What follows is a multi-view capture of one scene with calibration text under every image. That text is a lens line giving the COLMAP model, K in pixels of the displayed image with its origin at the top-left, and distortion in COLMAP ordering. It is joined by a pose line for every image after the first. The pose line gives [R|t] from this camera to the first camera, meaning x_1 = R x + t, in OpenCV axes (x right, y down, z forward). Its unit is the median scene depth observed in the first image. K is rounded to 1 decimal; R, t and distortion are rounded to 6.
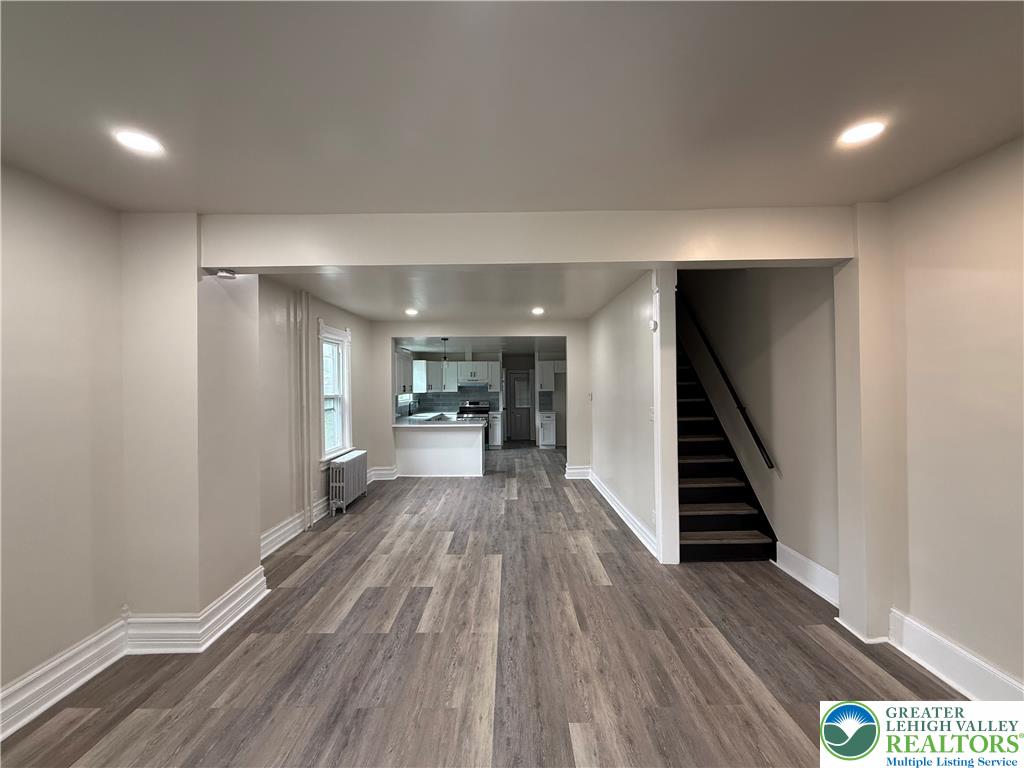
lens RADIAL K [[409.4, 0, 510.8], [0, 409.4, 386.1], [0, 0, 1]] dist [0.001560, 0.000285]
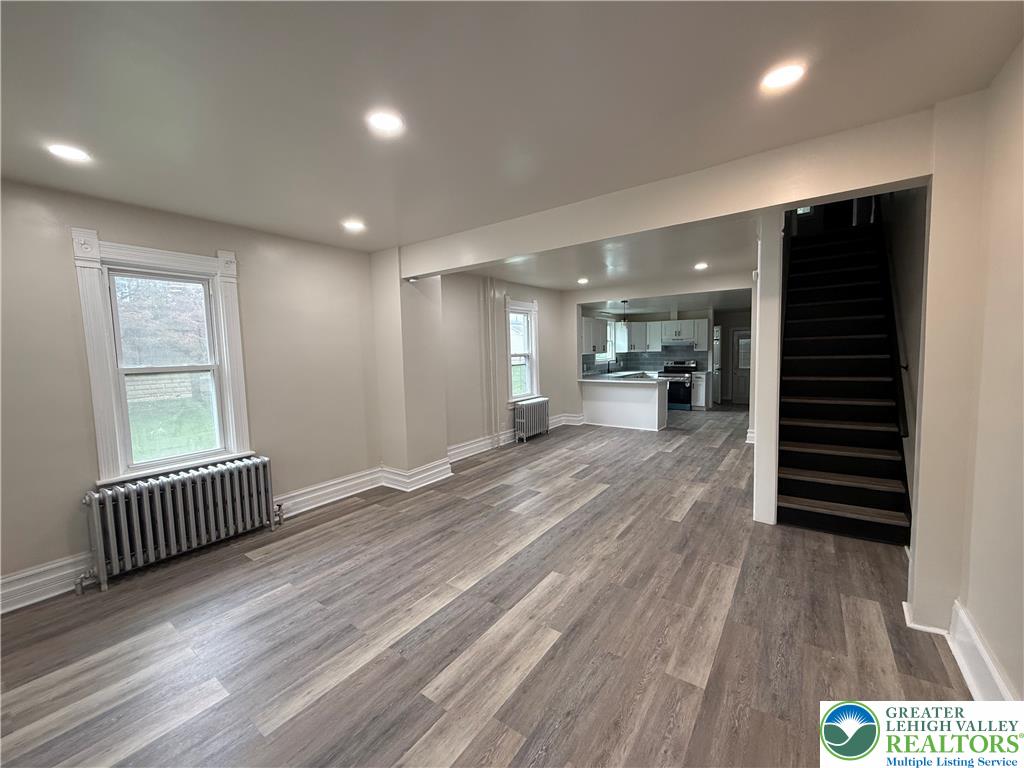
lens RADIAL K [[409.4, 0, 510.8], [0, 409.4, 386.1], [0, 0, 1]] dist [0.001560, 0.000285]
pose [[0.811345, 0.040898, -0.583135, 0.429568], [0.013680, 0.995948, 0.088885, 0.012001], [0.584407, -0.080094, 0.807498, -0.114632]]
